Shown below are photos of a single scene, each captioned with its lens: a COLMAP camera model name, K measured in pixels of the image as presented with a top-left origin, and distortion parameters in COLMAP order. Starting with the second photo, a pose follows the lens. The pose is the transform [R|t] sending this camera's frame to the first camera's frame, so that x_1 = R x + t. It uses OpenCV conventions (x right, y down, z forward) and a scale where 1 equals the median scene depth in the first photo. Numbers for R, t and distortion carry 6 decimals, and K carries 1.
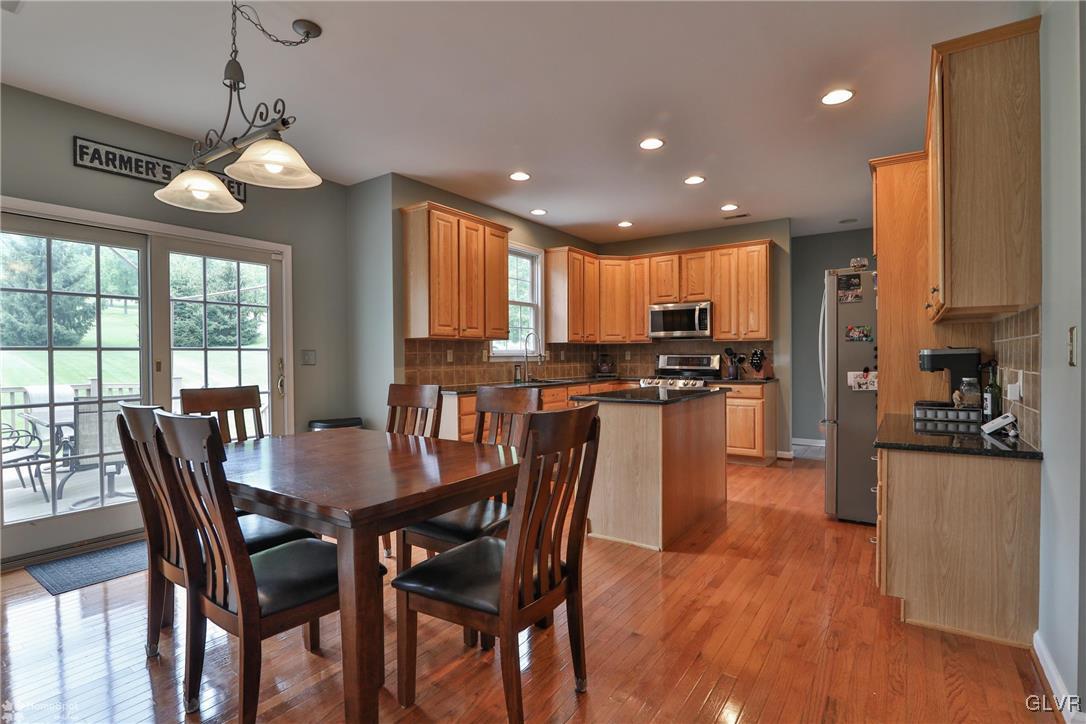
lens RADIAL K [[509.5, 0, 546.5], [0, 509.5, 360.6], [0, 0, 1]] dist [-0.015318, -0.000744]
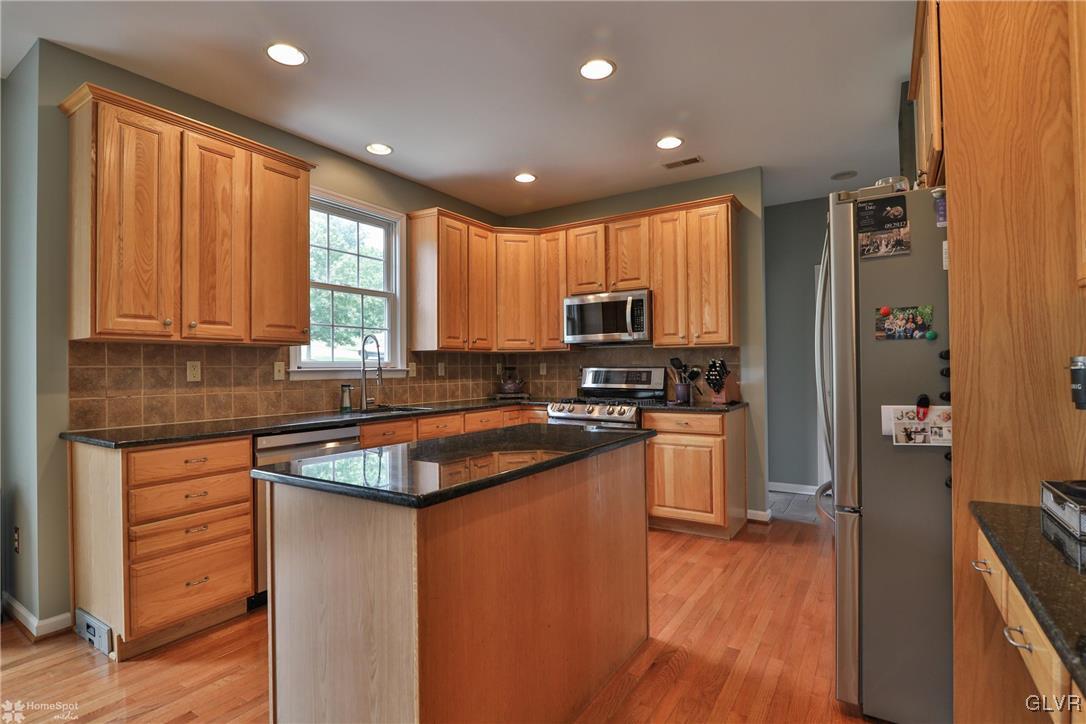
lens RADIAL K [[509.5, 0, 543.5], [0, 509.5, 362.0], [0, 0, 1]] dist [-0.015318, -0.000744]
pose [[0.999489, -0.002580, 0.031873, 0.165884], [0.003257, 0.999770, -0.021212, -0.005354], [-0.031811, 0.021305, 0.999267, 0.336106]]
